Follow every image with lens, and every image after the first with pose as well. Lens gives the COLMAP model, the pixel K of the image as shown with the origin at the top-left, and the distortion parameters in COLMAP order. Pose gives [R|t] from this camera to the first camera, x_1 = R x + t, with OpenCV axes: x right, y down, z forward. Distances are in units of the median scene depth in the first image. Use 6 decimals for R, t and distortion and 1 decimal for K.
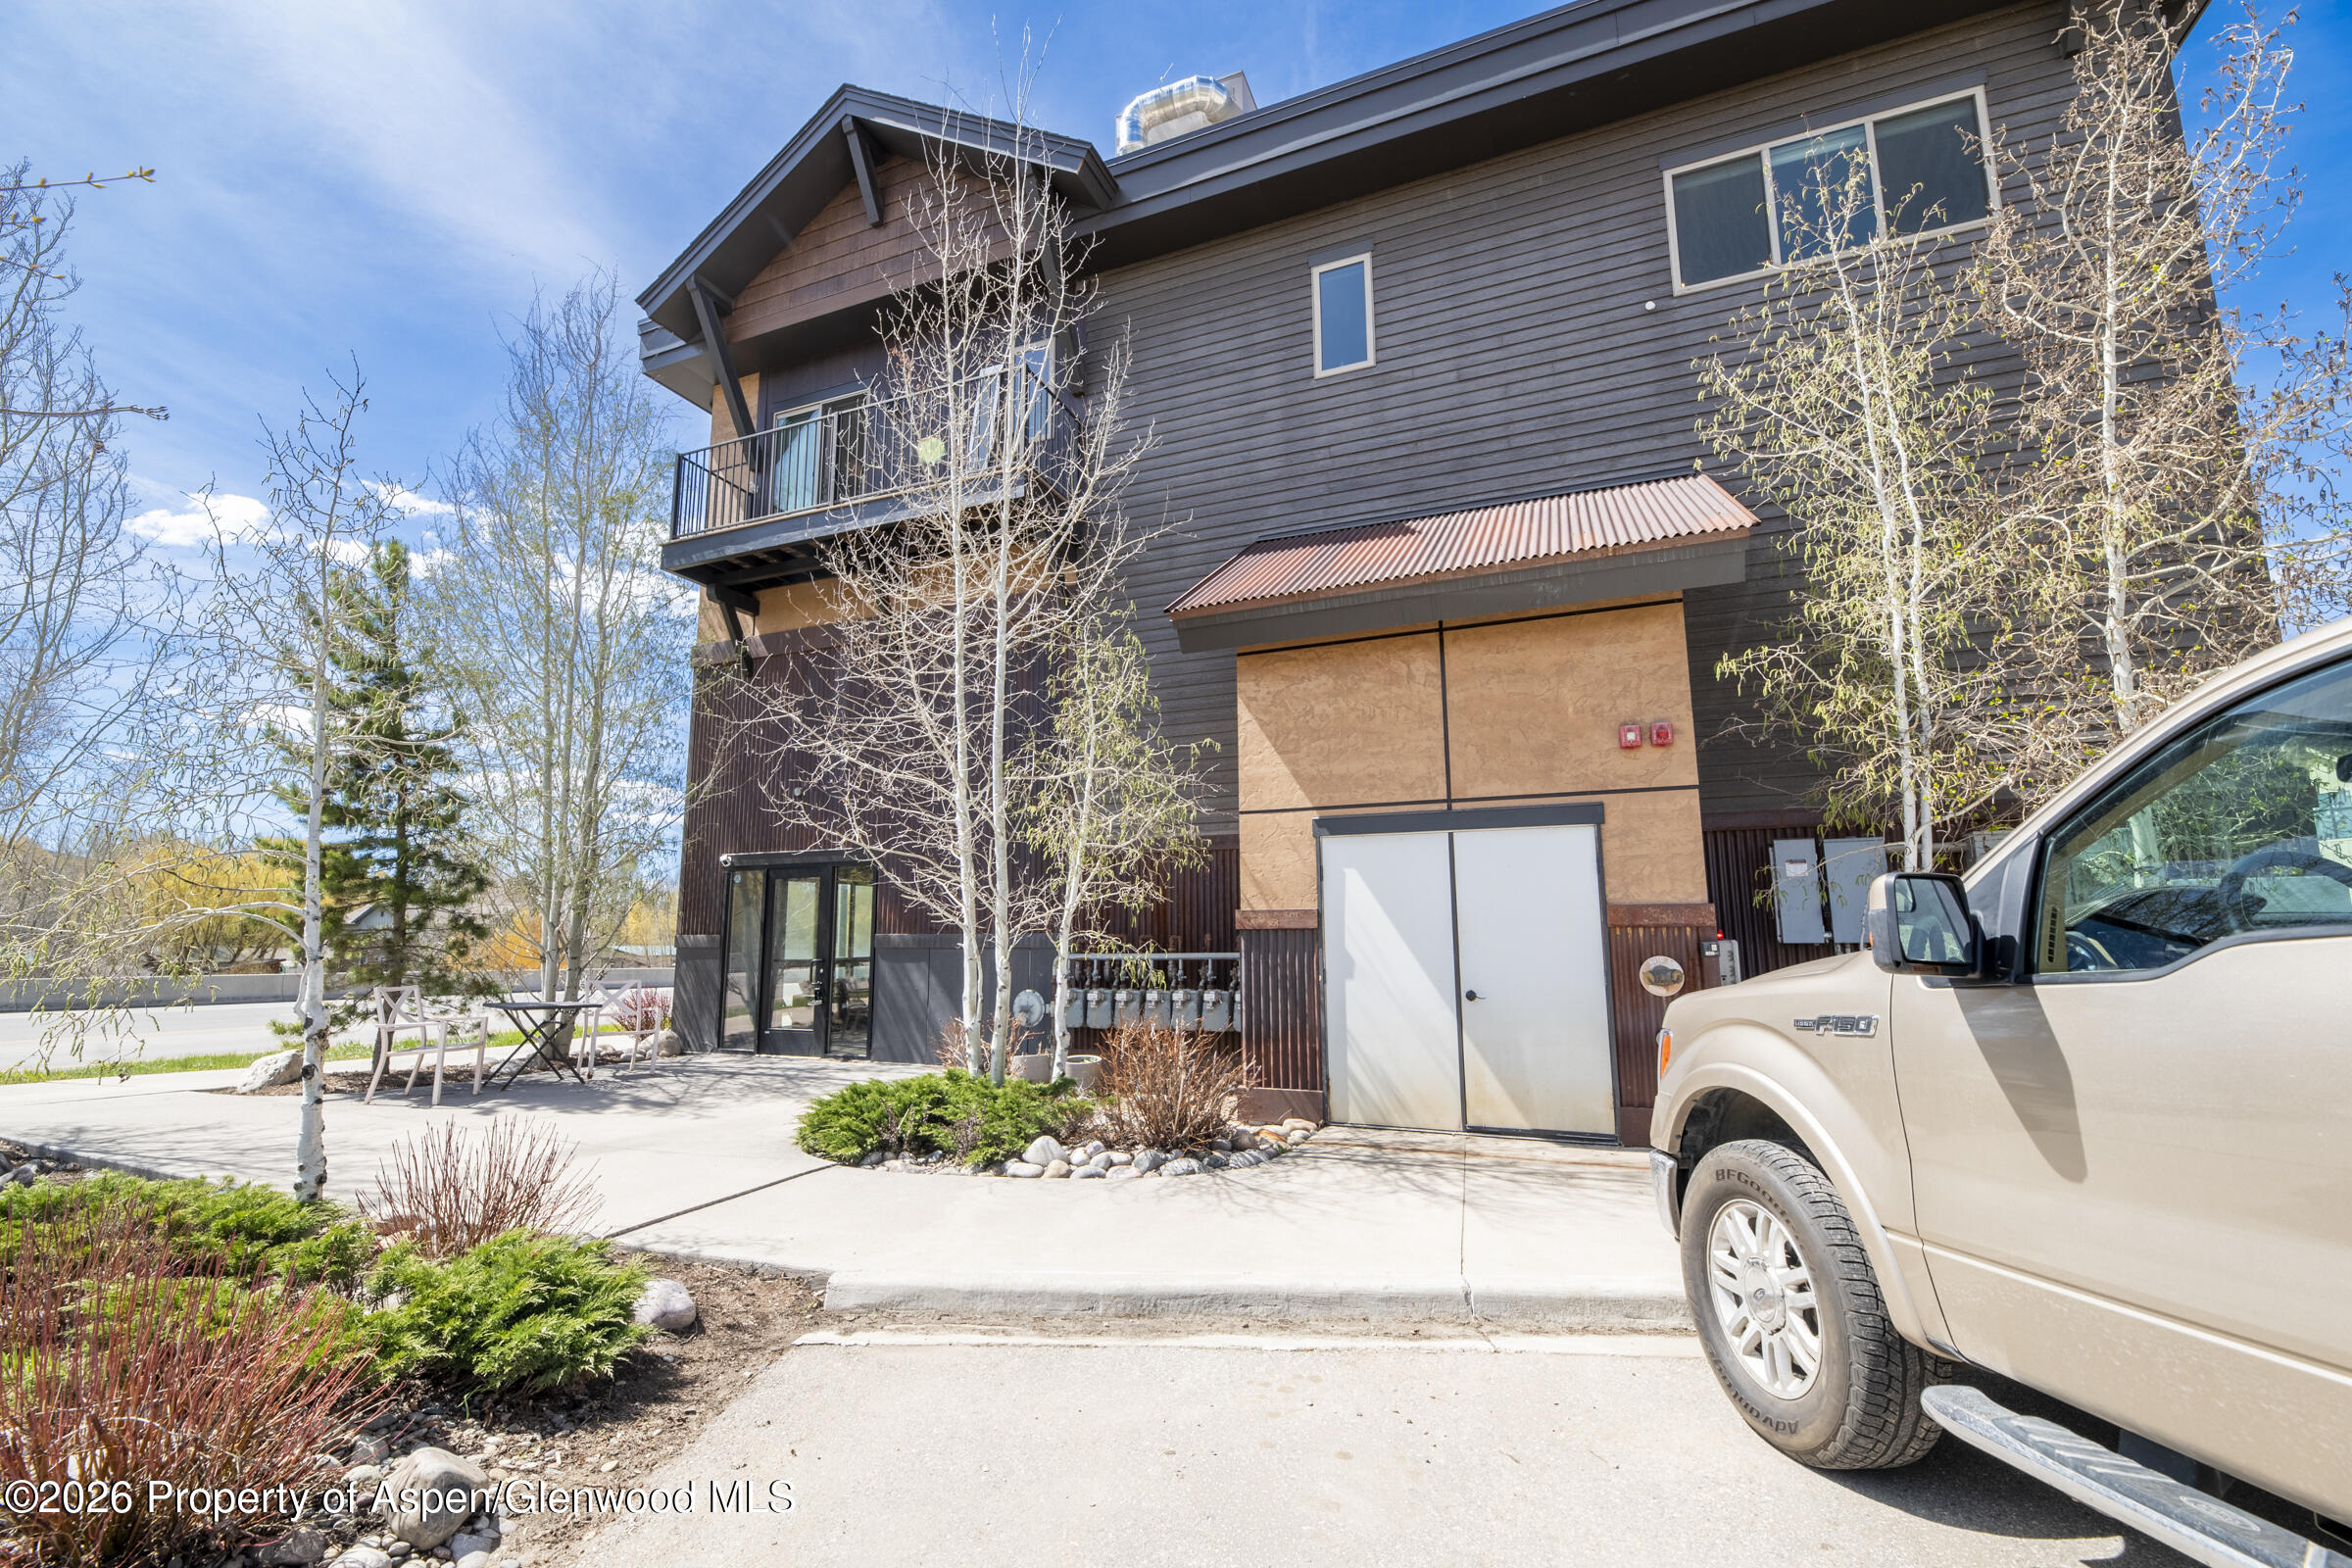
lens RADIAL K [[992.3, 0, 1168.5], [0, 992.3, 792.8], [0, 0, 1]] dist [0.001568, -0.003938]
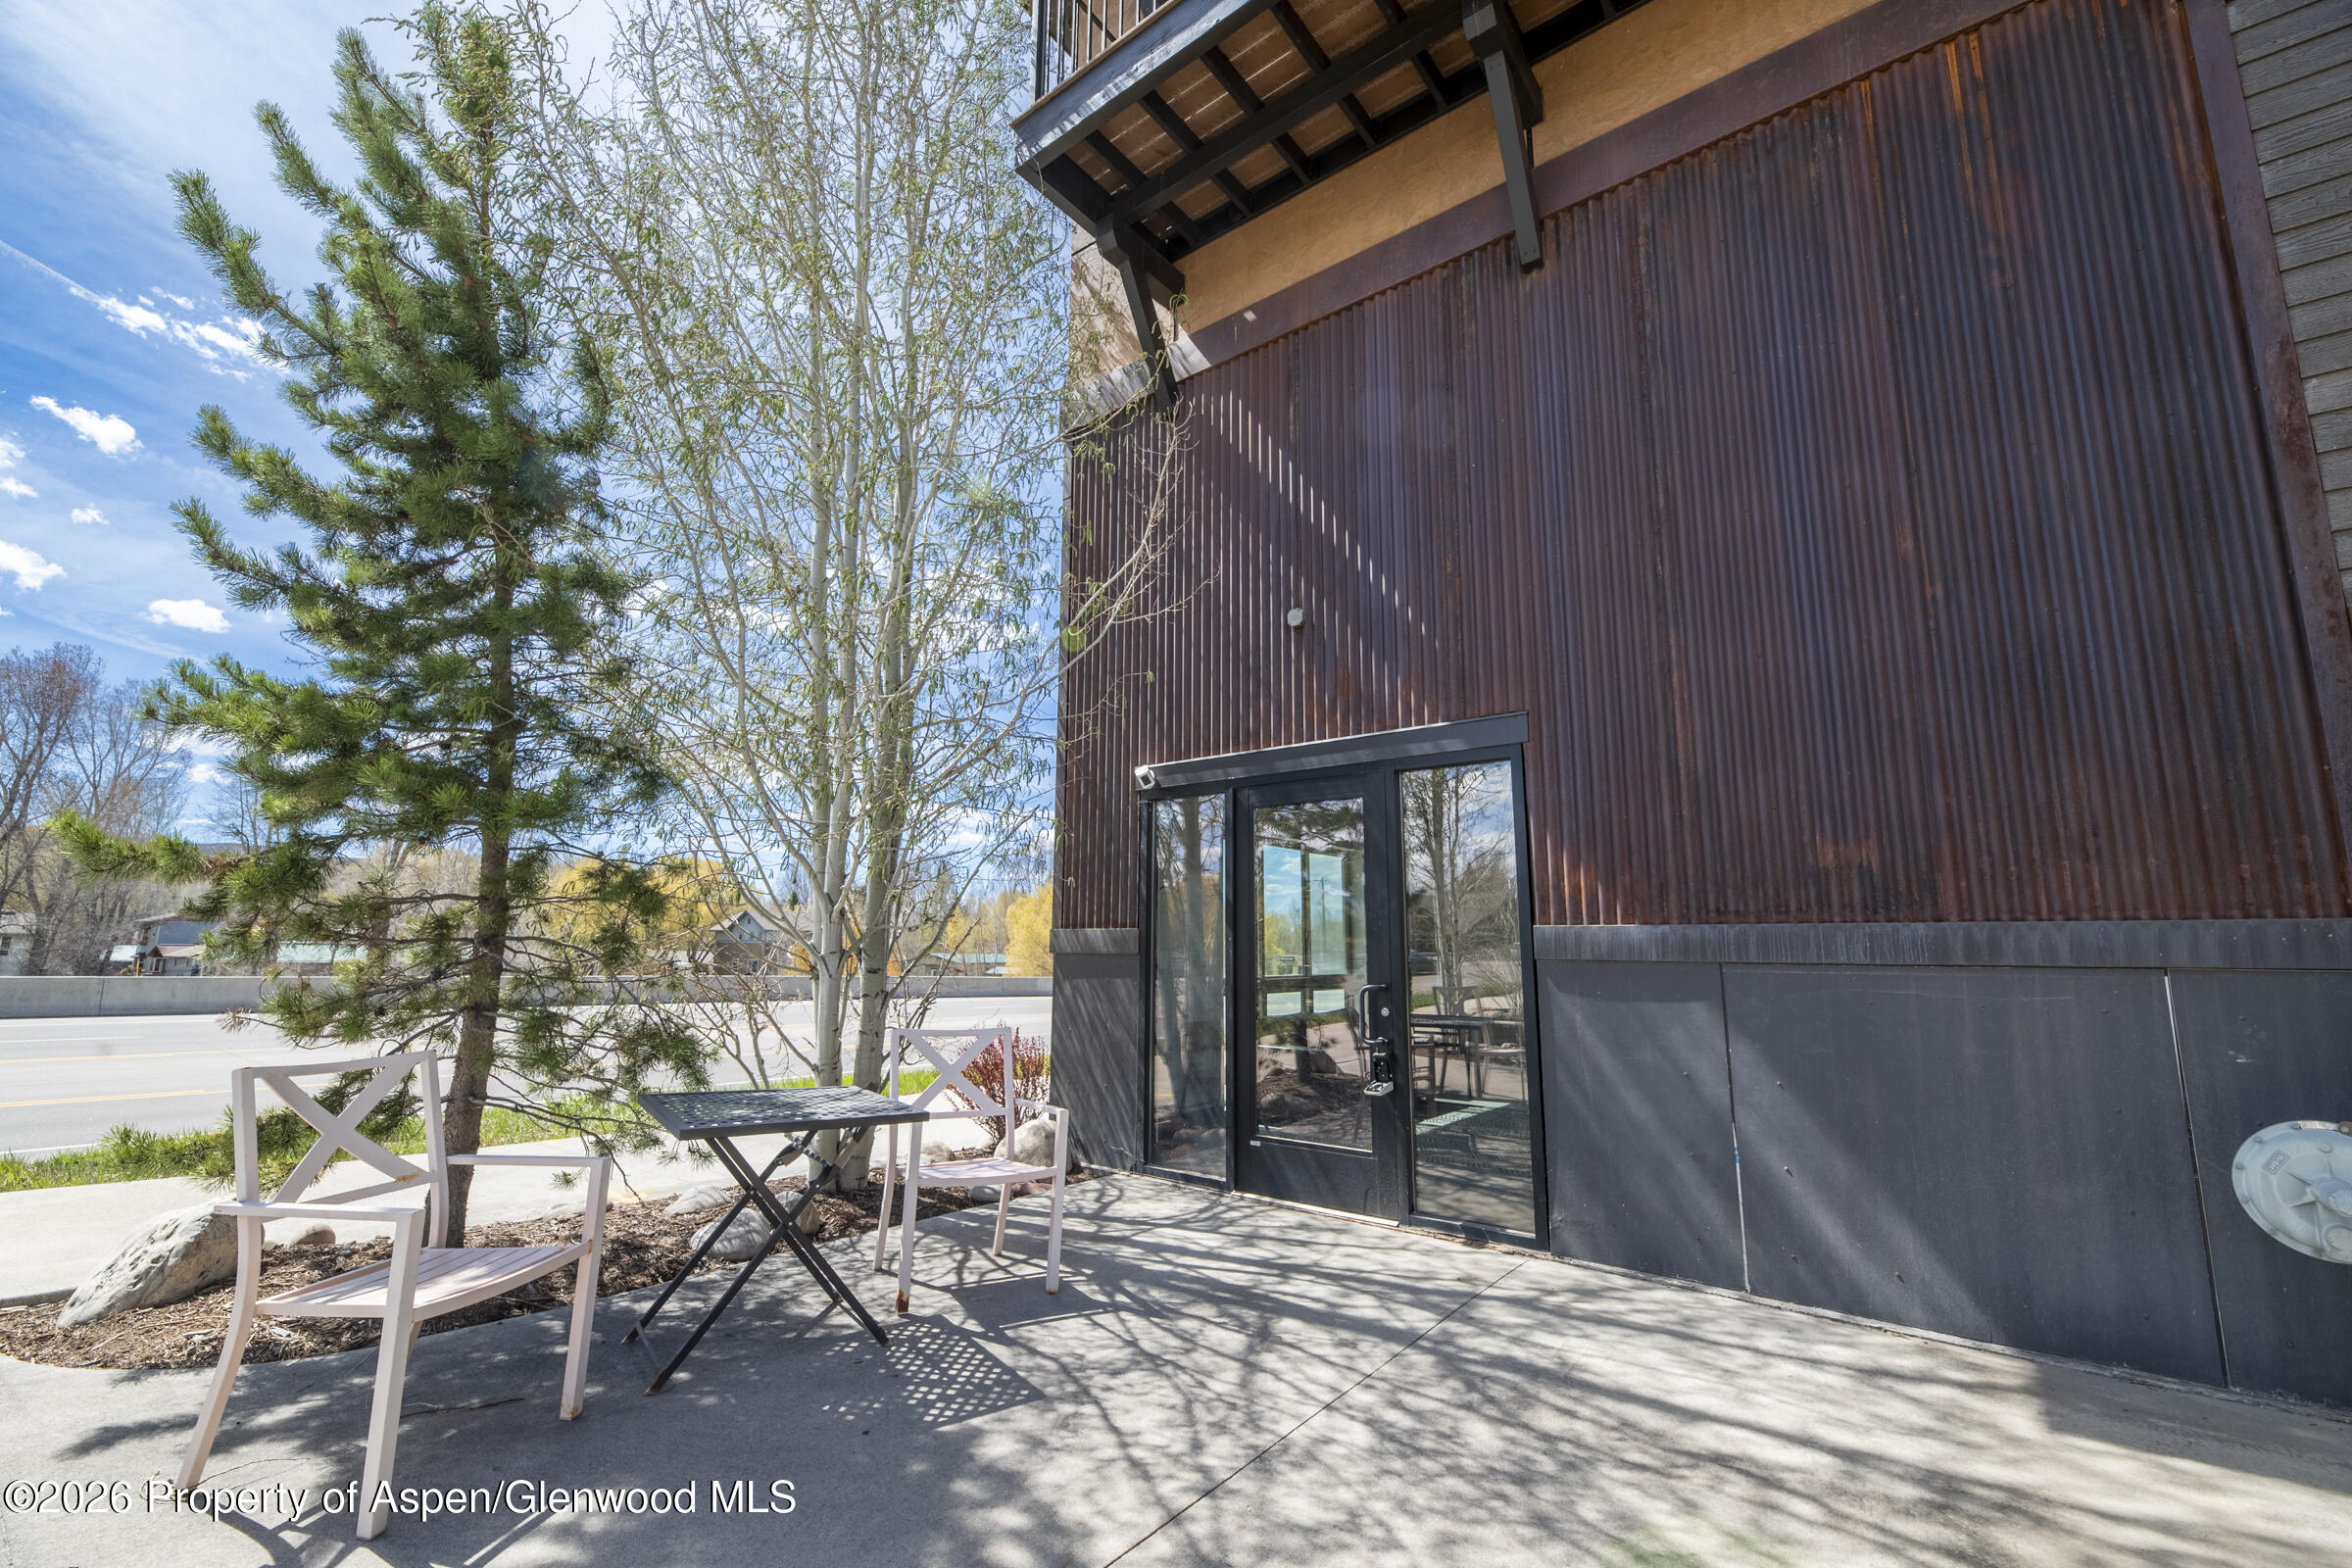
lens RADIAL K [[992.3, 0, 1168.5], [0, 992.3, 792.8], [0, 0, 1]] dist [0.001568, -0.003938]
pose [[0.961275, -0.032906, -0.273619, -0.336561], [0.028900, 0.999408, -0.018659, 0.096084], [0.274071, 0.010029, 0.961657, 0.590993]]
